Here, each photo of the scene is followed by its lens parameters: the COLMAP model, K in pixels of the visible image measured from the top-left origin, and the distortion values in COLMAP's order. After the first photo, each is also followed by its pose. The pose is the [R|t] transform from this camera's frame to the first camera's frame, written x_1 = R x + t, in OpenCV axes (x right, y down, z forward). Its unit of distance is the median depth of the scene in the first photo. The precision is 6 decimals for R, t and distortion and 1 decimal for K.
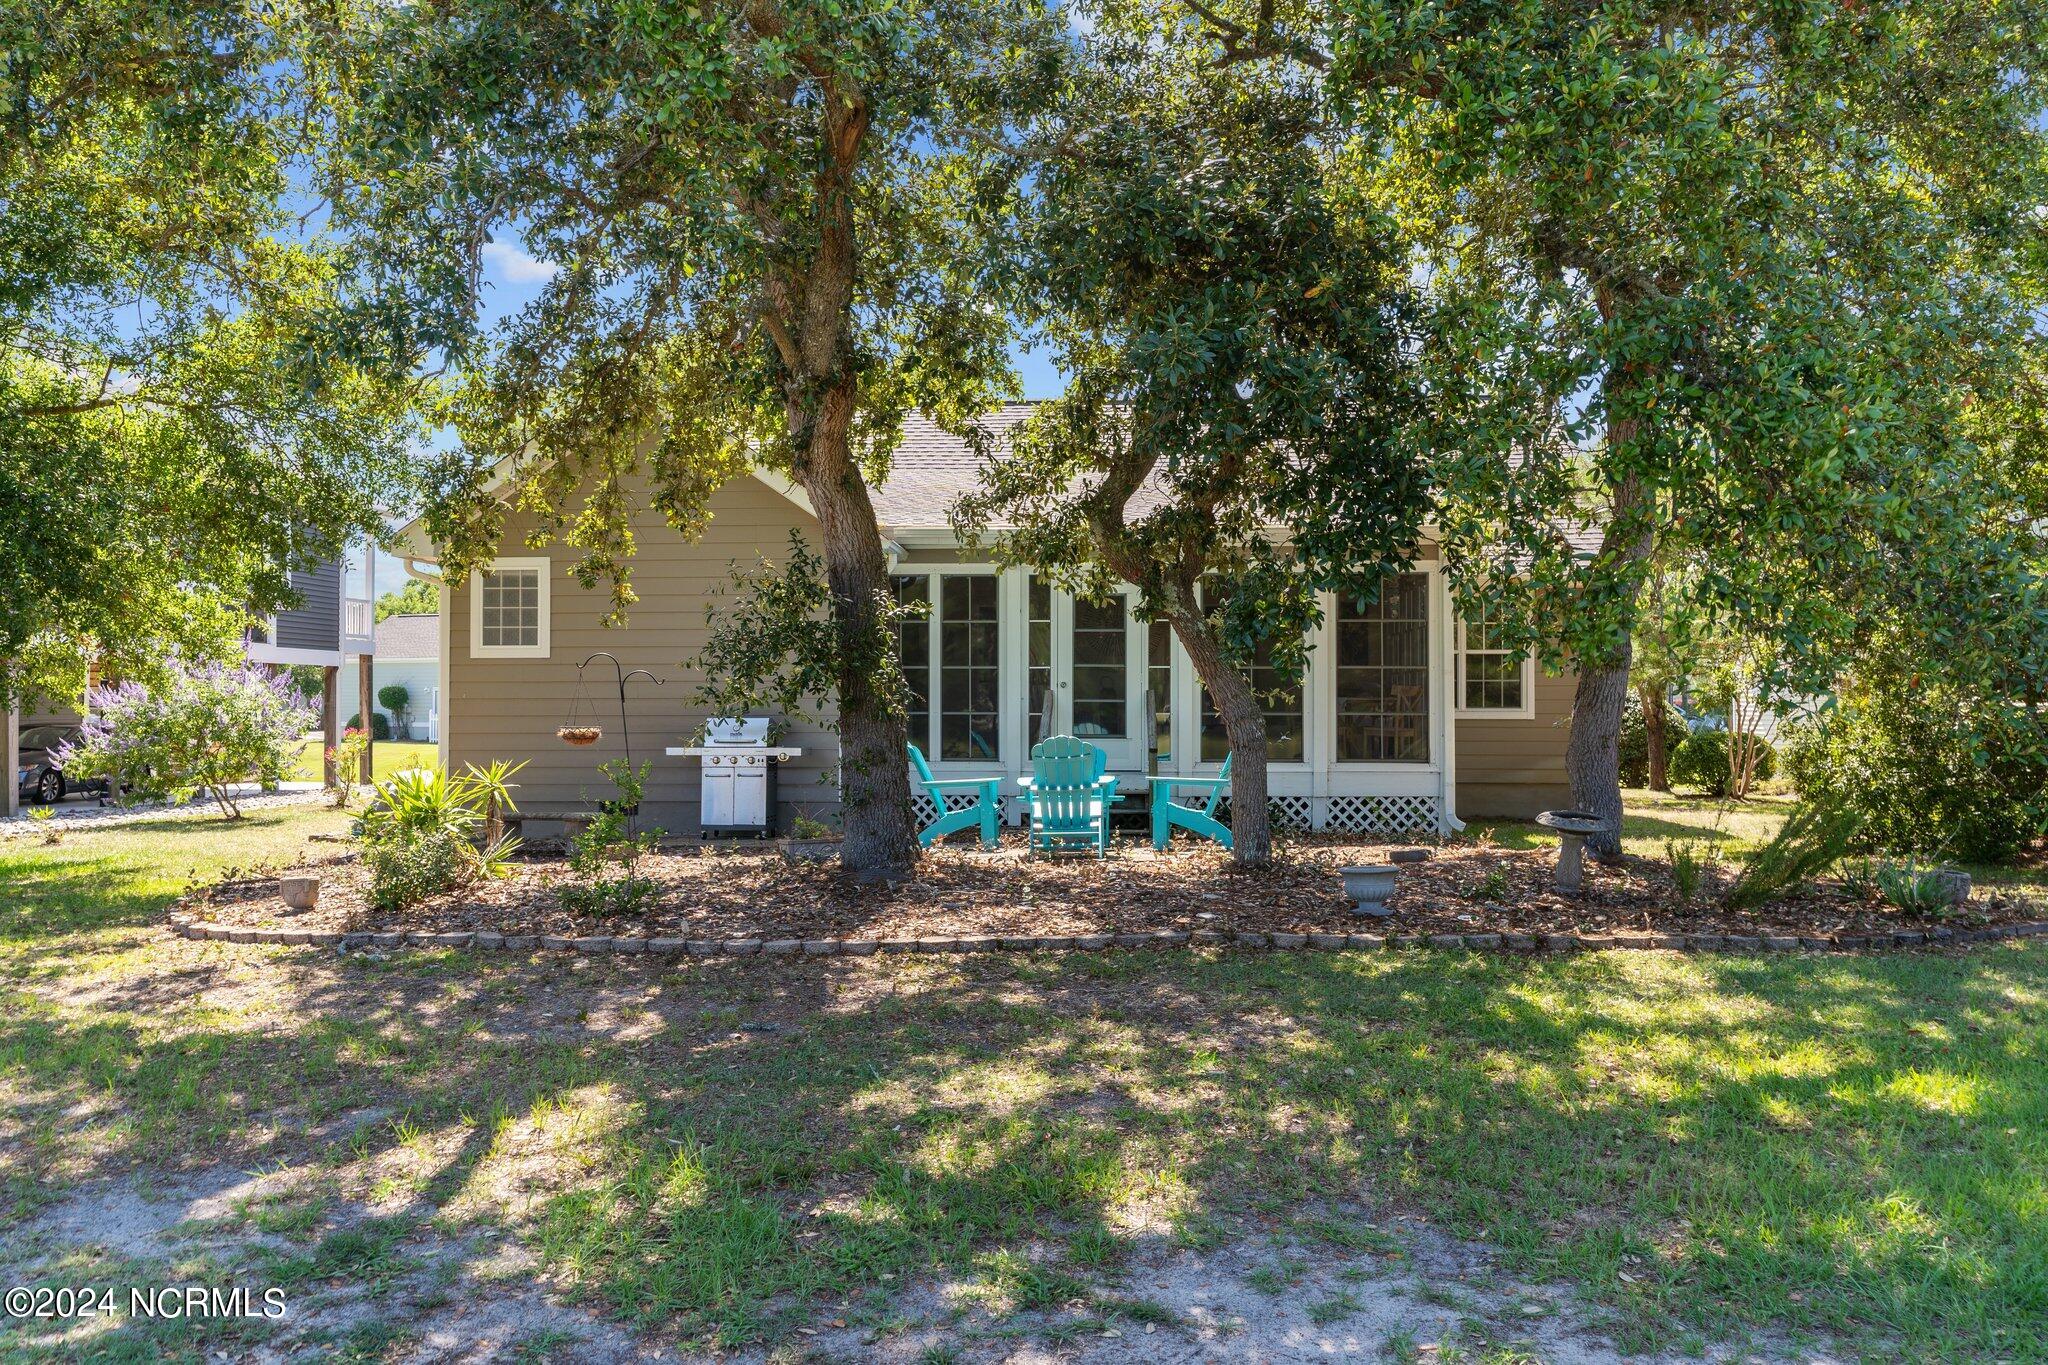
lens RADIAL K [[1701.9, 0, 1151.8], [0, 1701.9, 681.2], [0, 0, 1]] dist [0.021092, 0.000048]
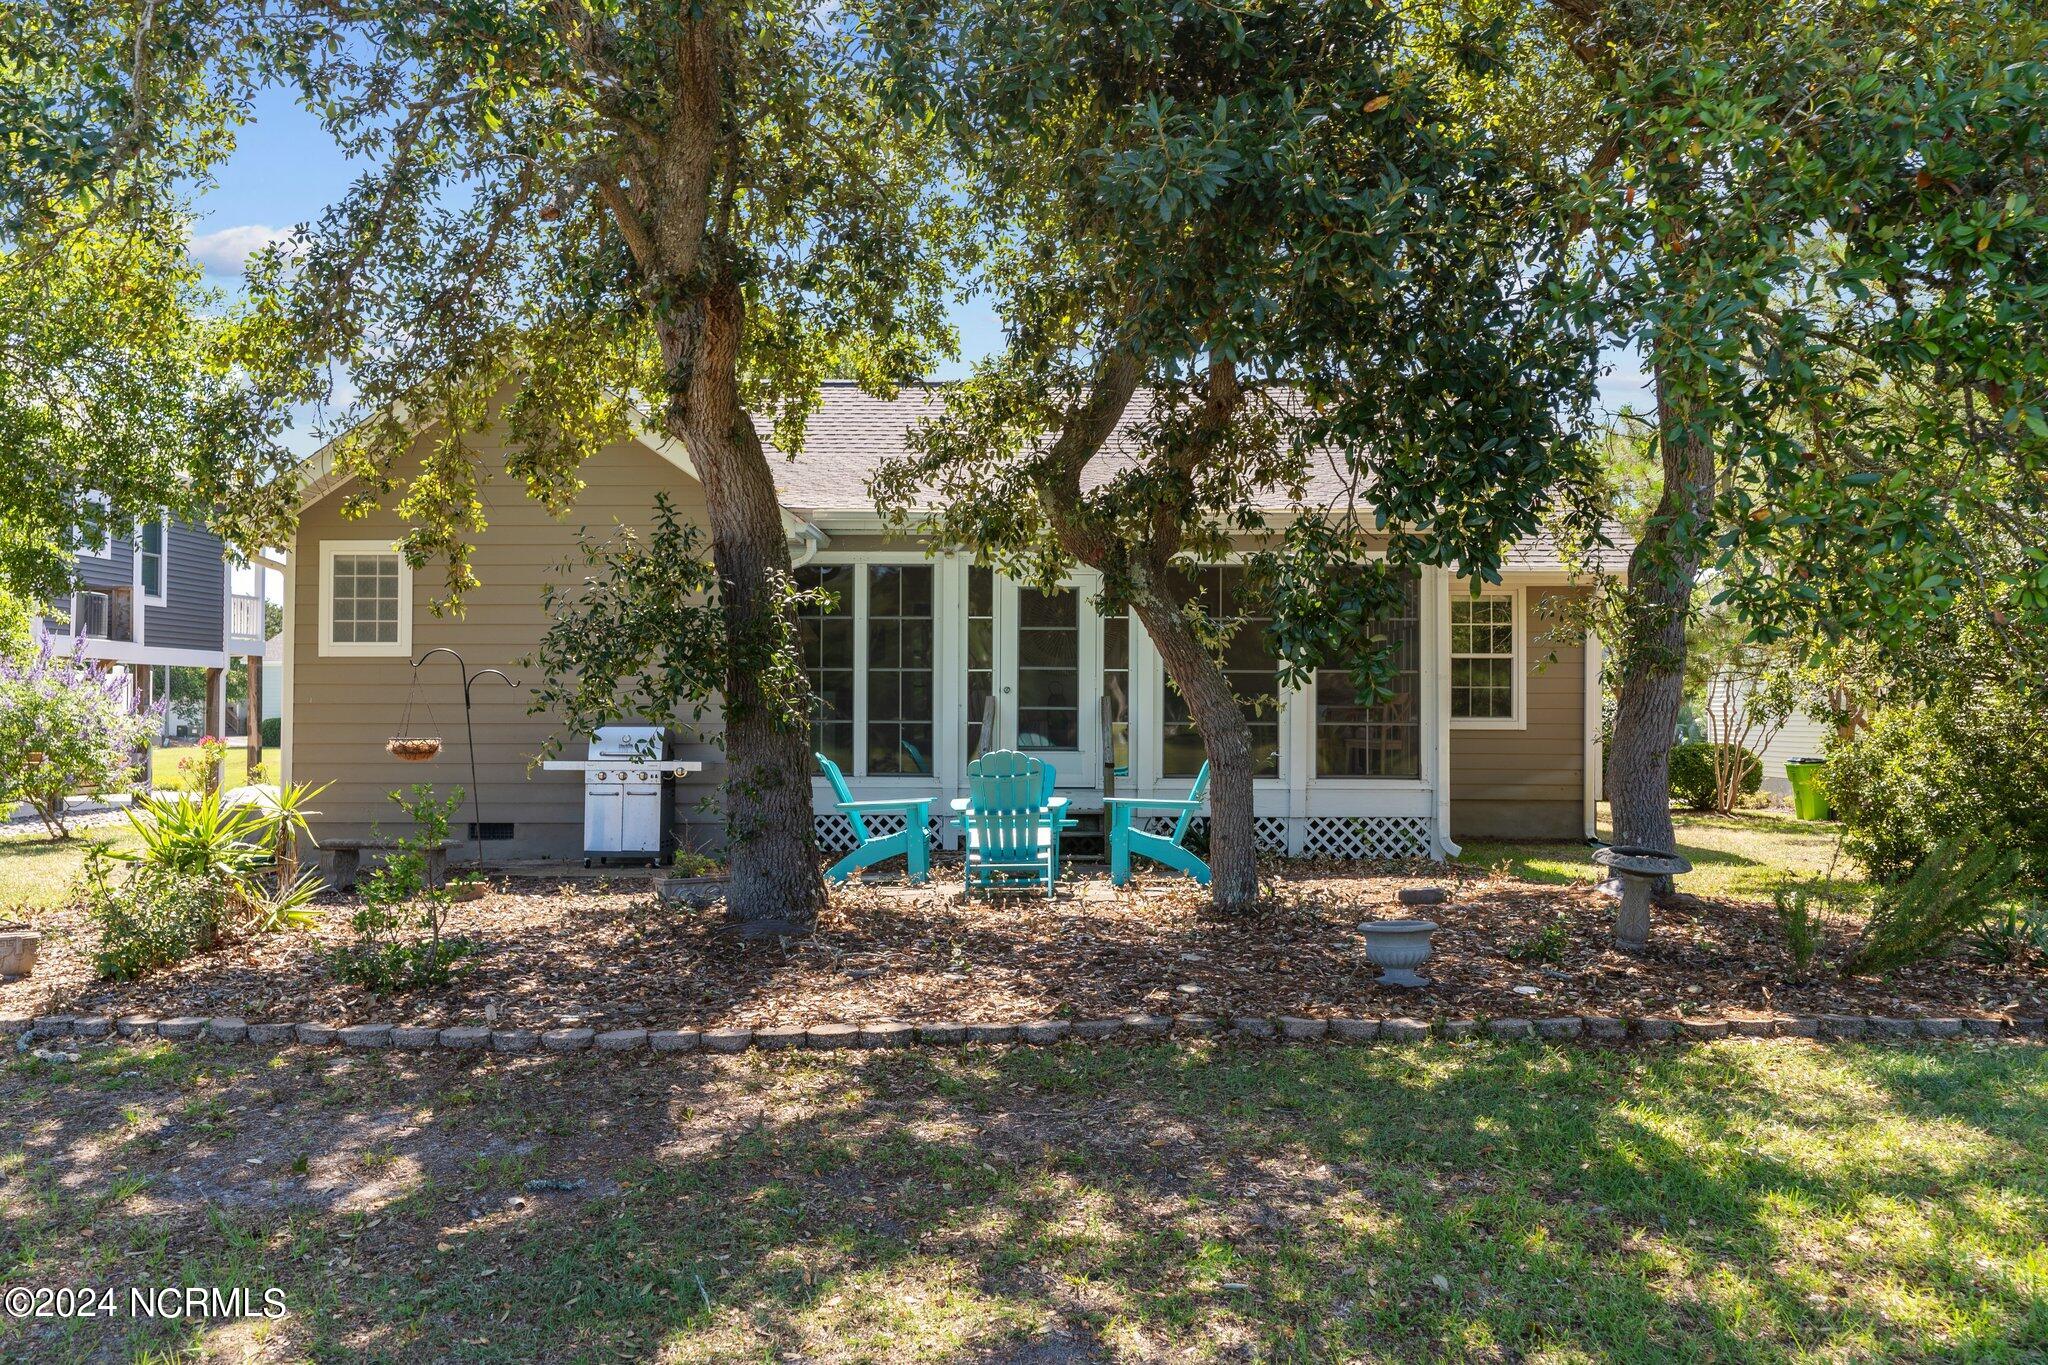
lens RADIAL K [[1701.9, 0, 1151.8], [0, 1701.9, 681.2], [0, 0, 1]] dist [0.021092, 0.000048]
pose [[0.999484, 0.003010, 0.031973, -0.008248], [-0.002881, 0.999988, -0.004077, 0.001632], [-0.031985, 0.003983, 0.999480, 0.188290]]
